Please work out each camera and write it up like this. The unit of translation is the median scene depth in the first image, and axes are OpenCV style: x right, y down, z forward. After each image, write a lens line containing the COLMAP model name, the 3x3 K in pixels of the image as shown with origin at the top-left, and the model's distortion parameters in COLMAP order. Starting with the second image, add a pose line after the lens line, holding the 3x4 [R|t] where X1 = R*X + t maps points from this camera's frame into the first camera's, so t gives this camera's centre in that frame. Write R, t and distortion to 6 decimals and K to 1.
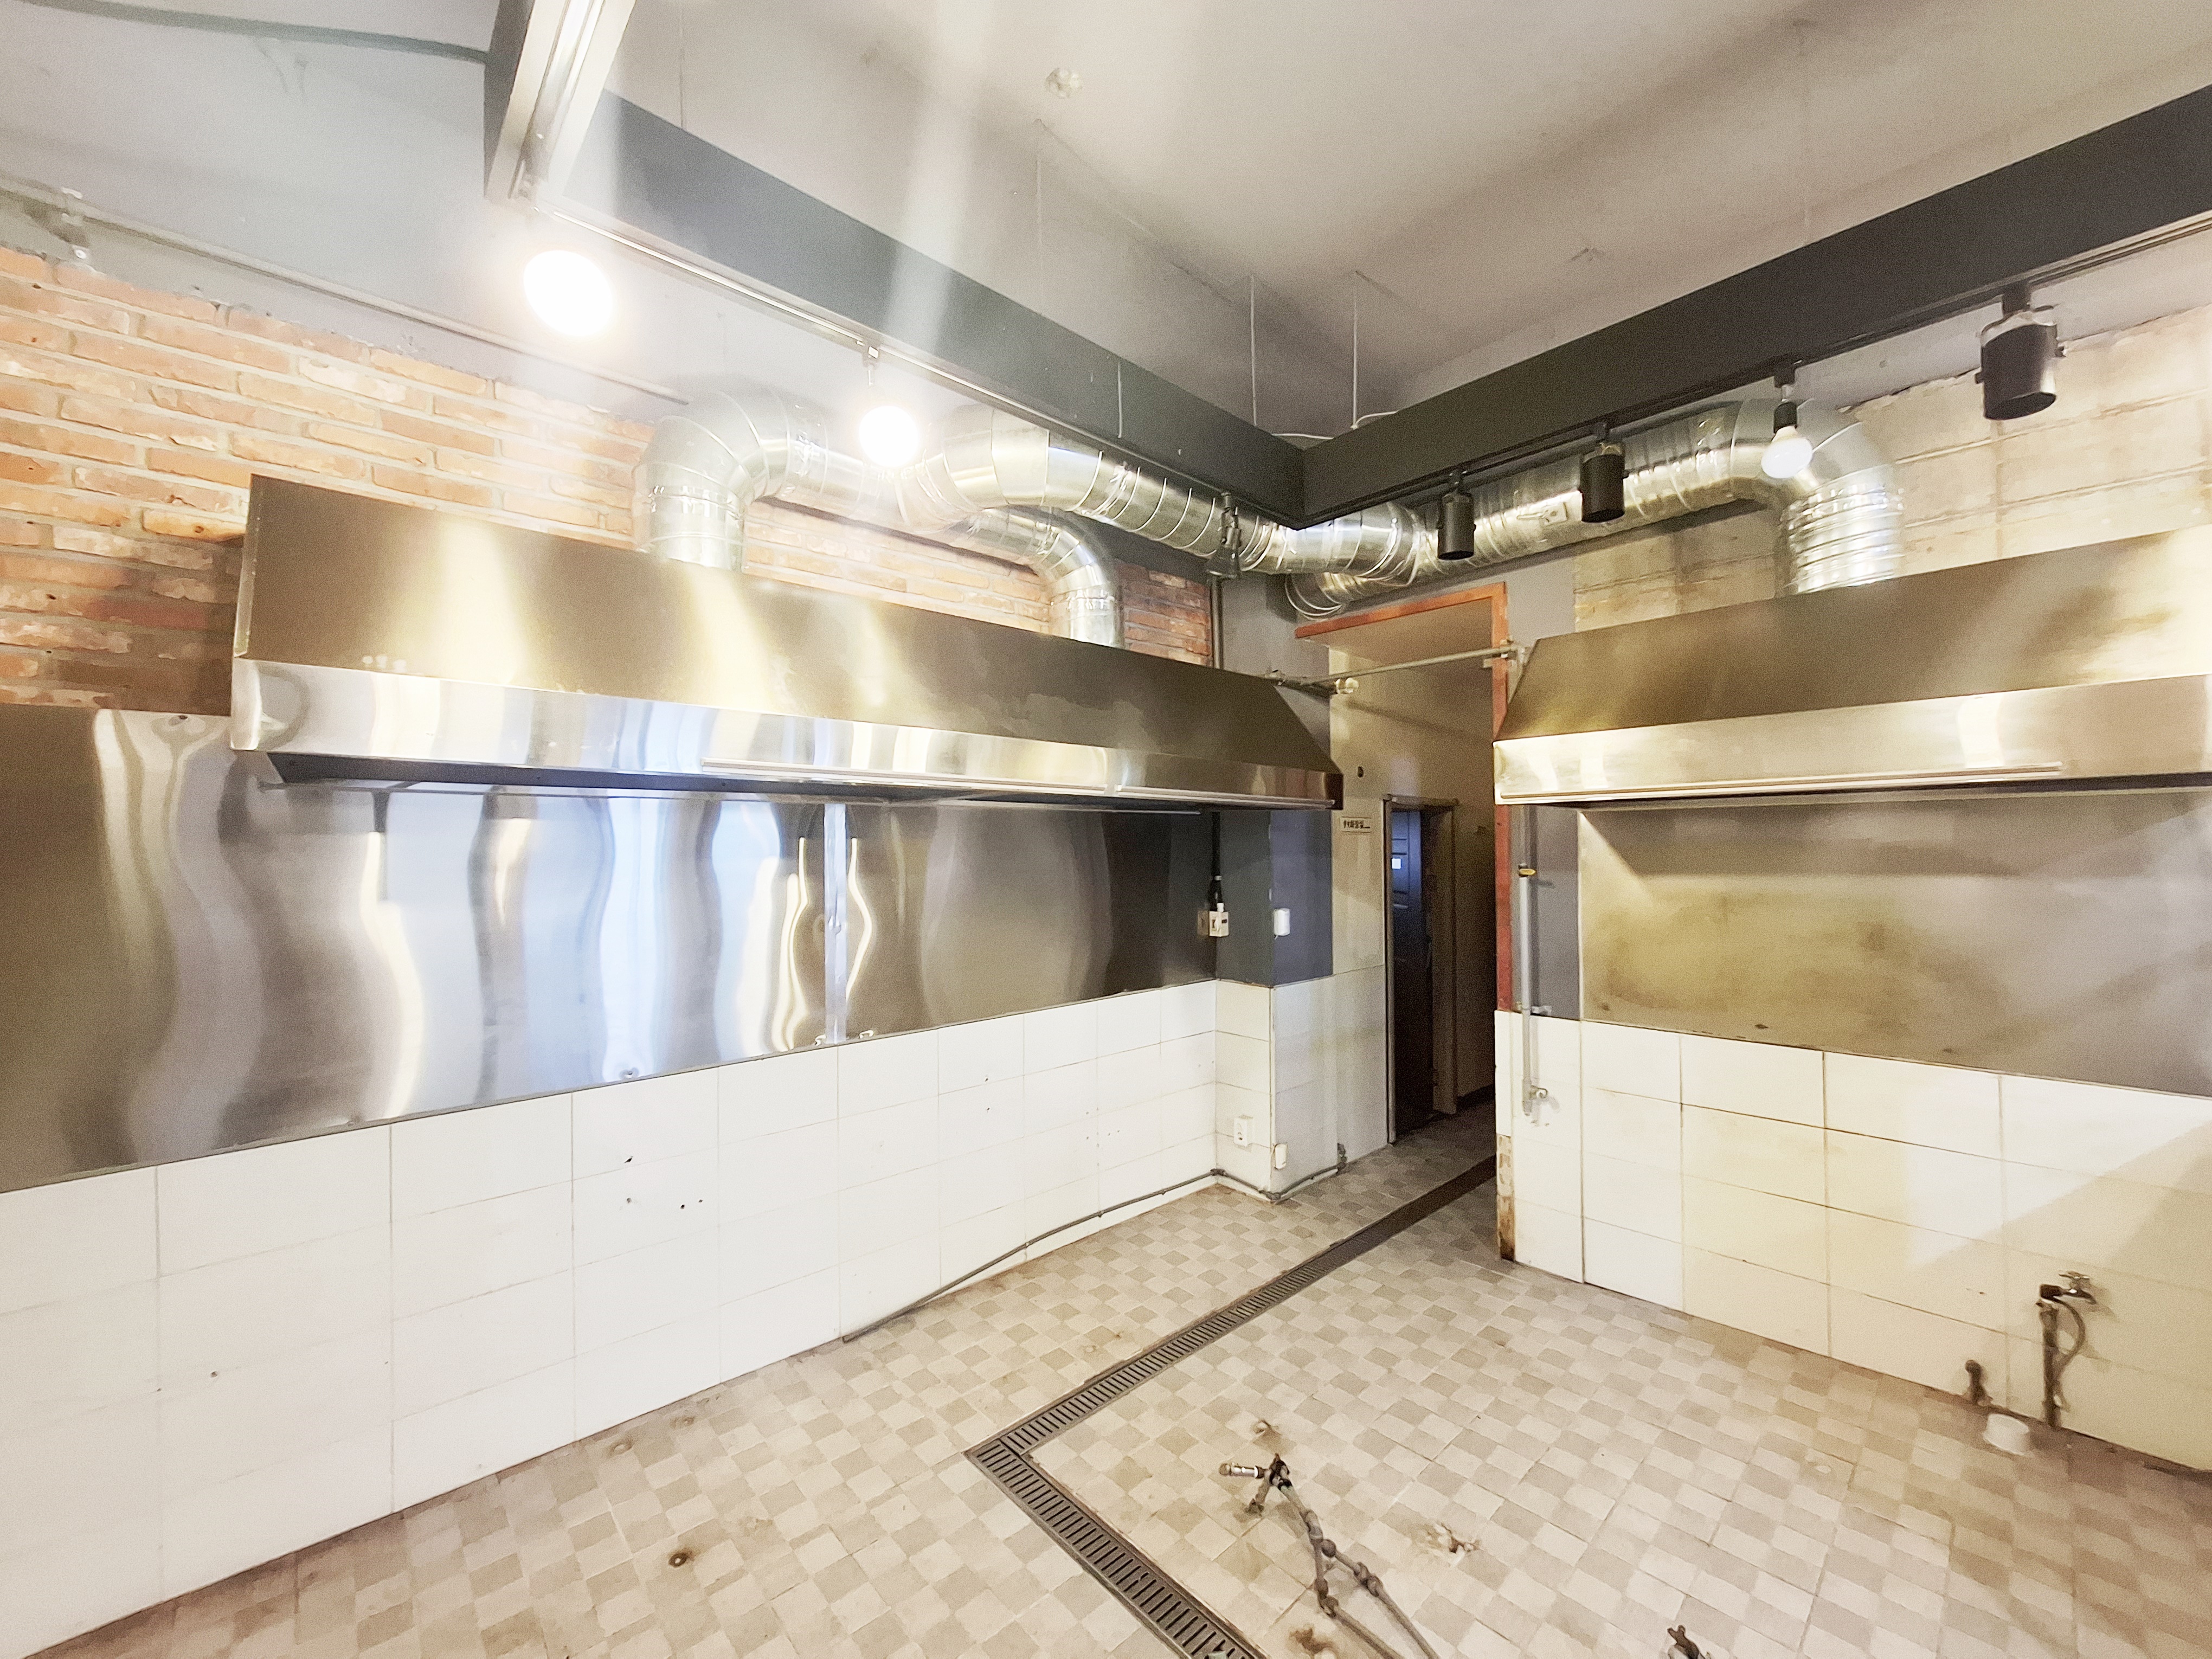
lens RADIAL K [[868.6, 0, 1097.4], [0, 868.6, 835.5], [0, 0, 1]] dist [-0.007627, 0.001888]
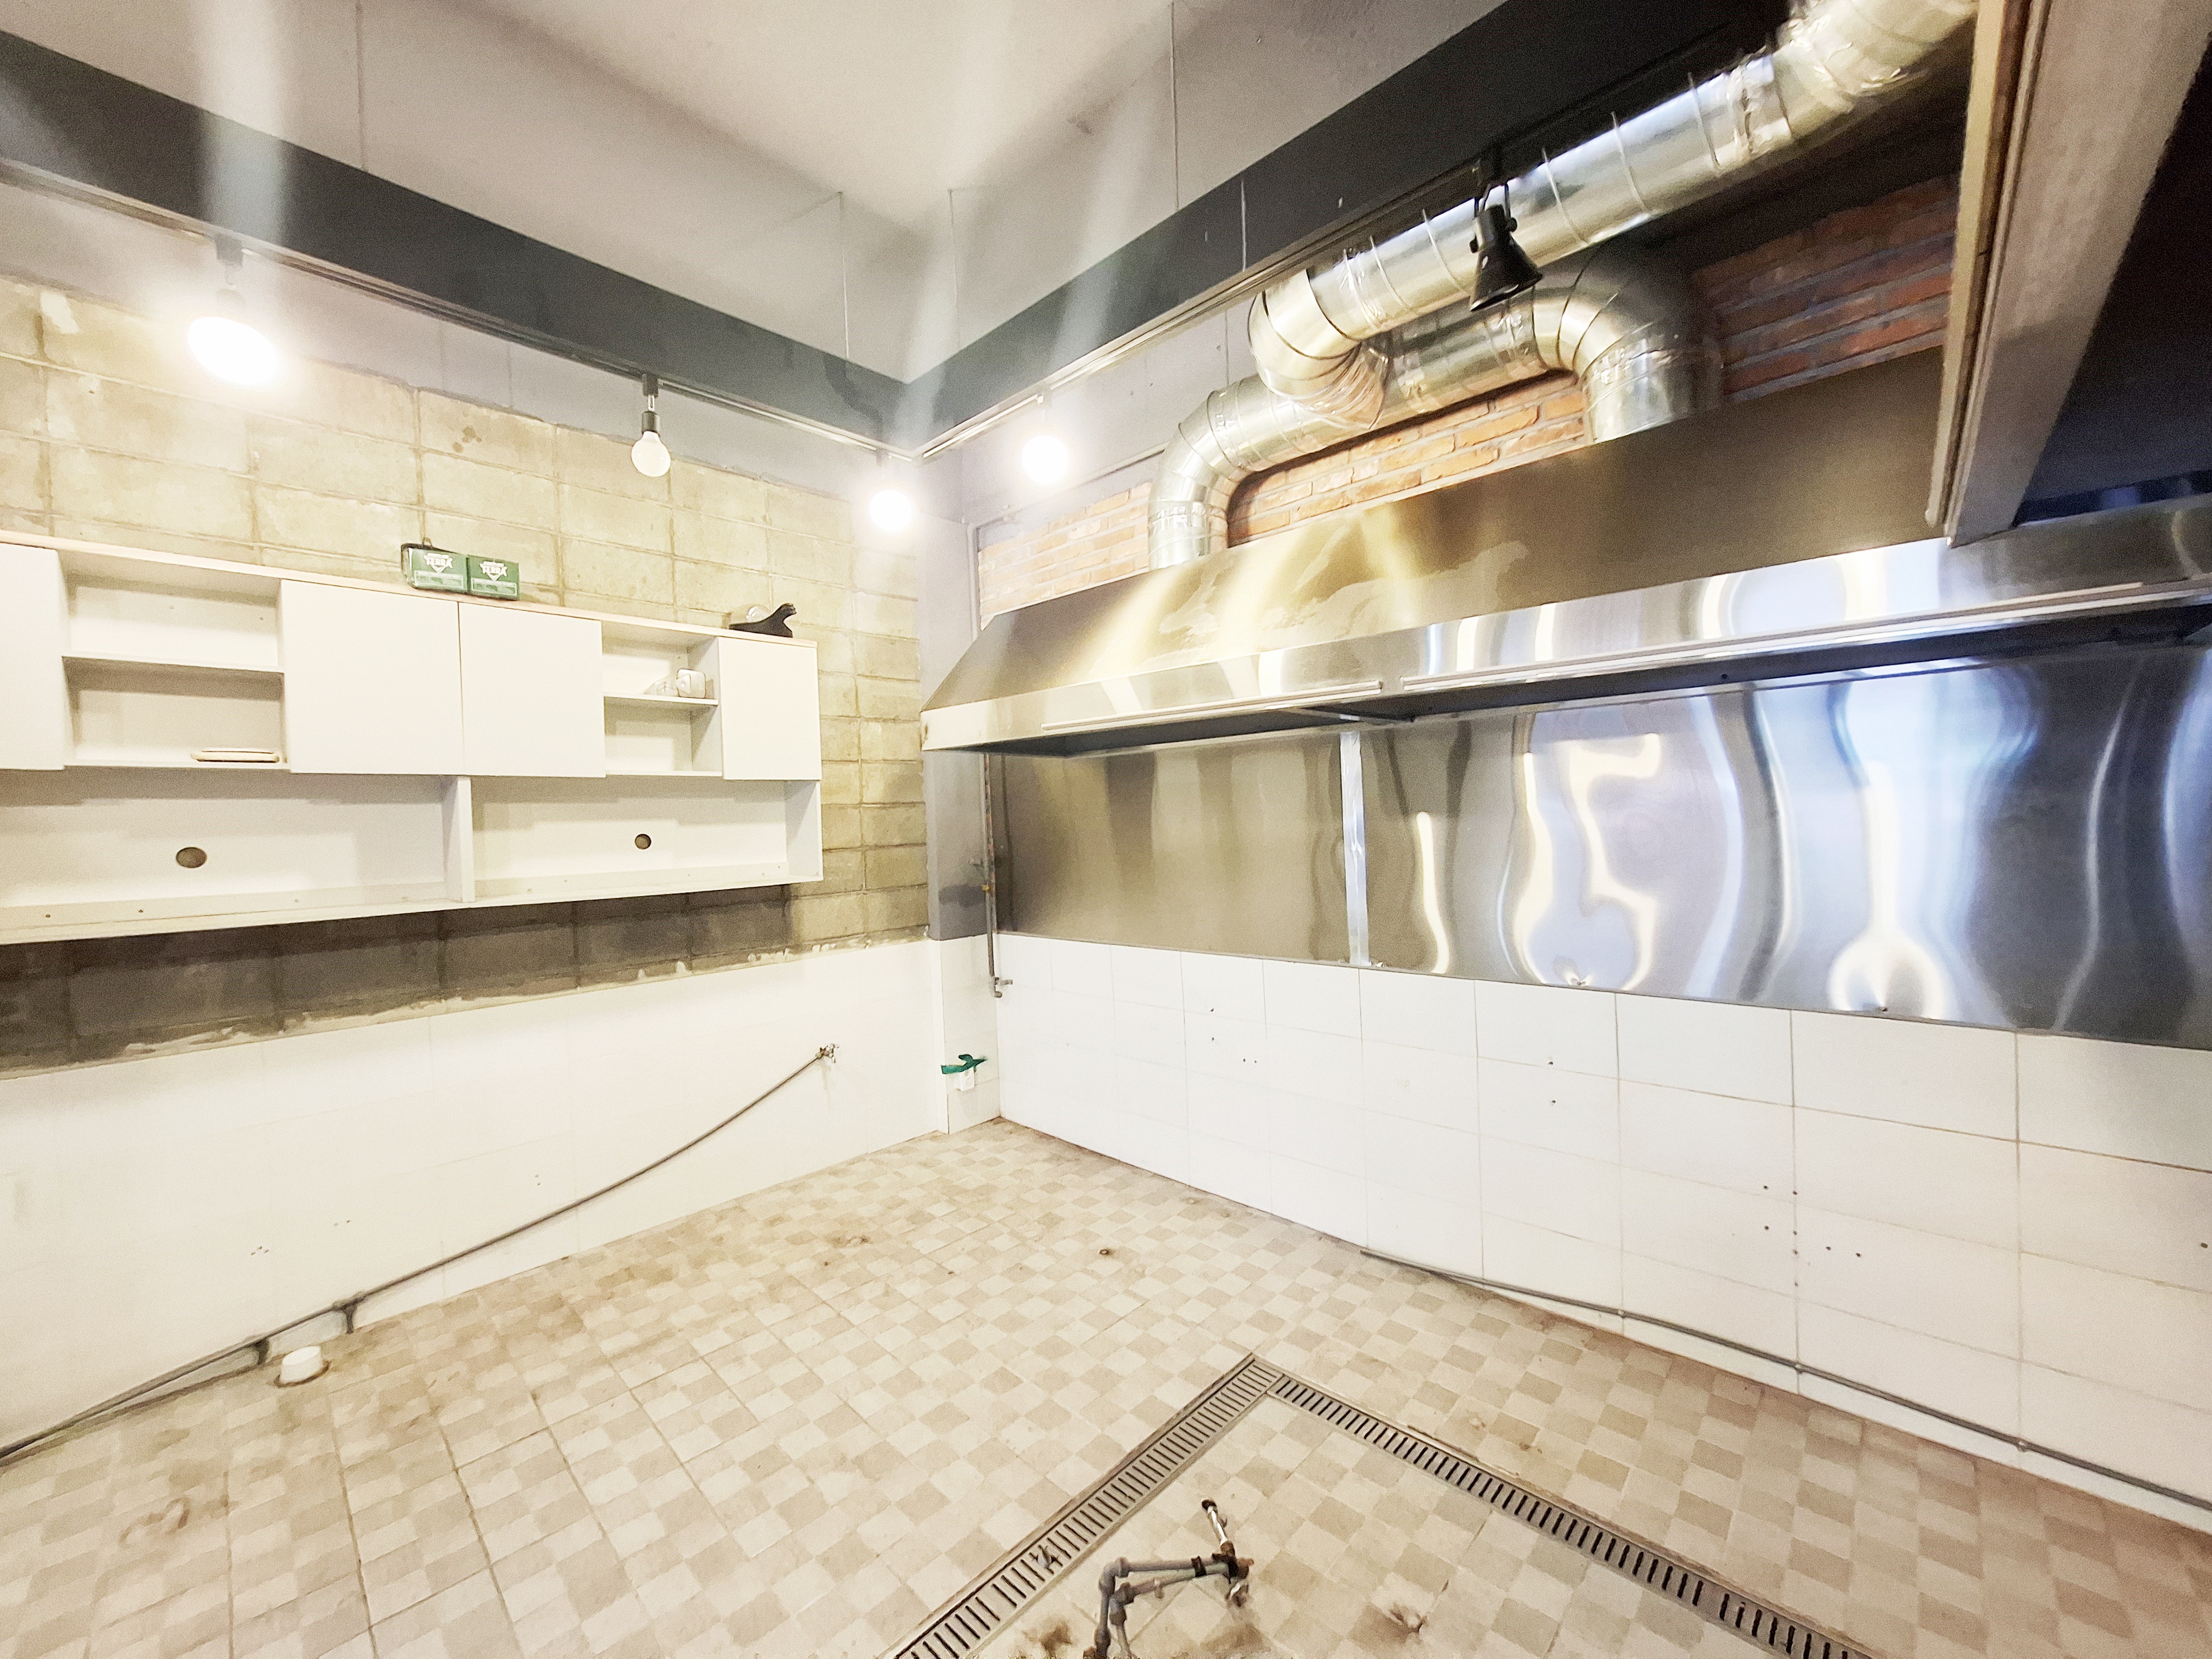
lens RADIAL K [[868.6, 0, 1100.1], [0, 868.6, 832.9], [0, 0, 1]] dist [-0.007627, 0.001888]
pose [[0.072831, 0.027611, -0.996962, 0.775745], [0.043772, 0.998565, 0.030853, 0.042642], [0.996383, -0.045886, 0.071518, 0.701471]]
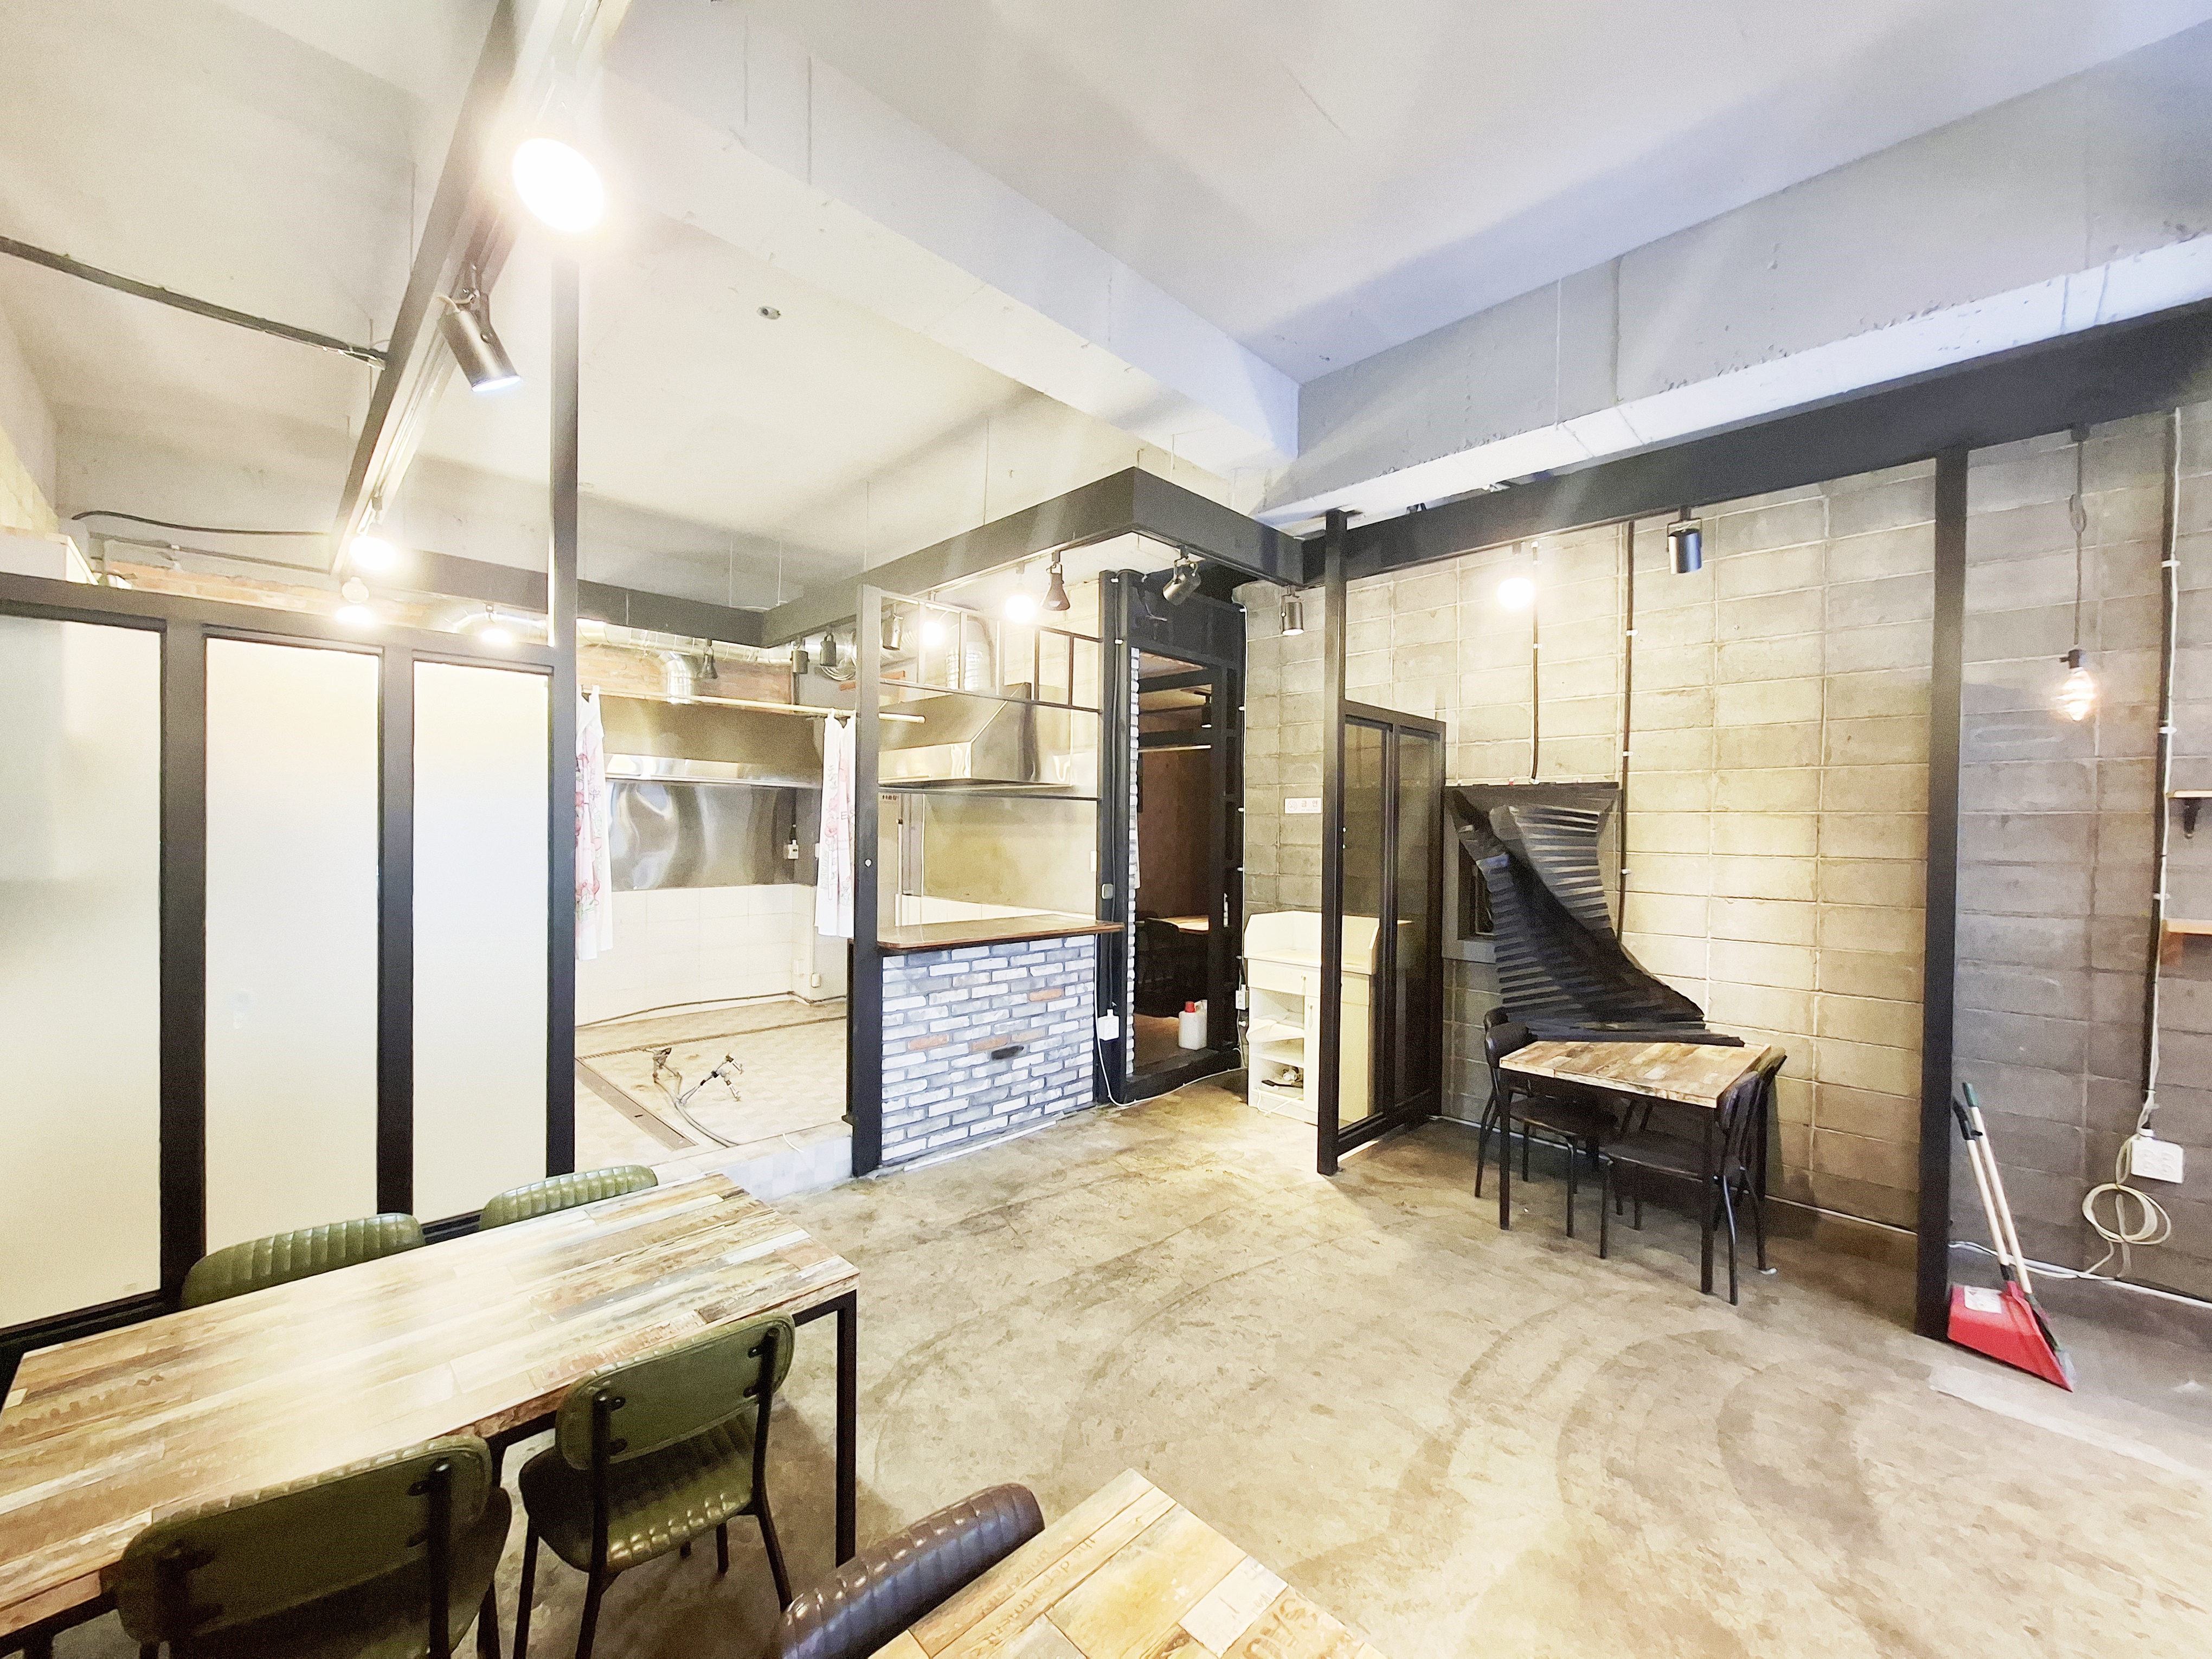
lens RADIAL K [[868.6, 0, 1101.9], [0, 868.6, 839.1], [0, 0, 1]] dist [-0.007627, 0.001888]
pose [[0.998627, 0.022000, 0.047540, 1.074721], [-0.023099, 0.999475, 0.022702, 0.031087], [-0.047016, -0.023769, 0.998611, -1.244665]]
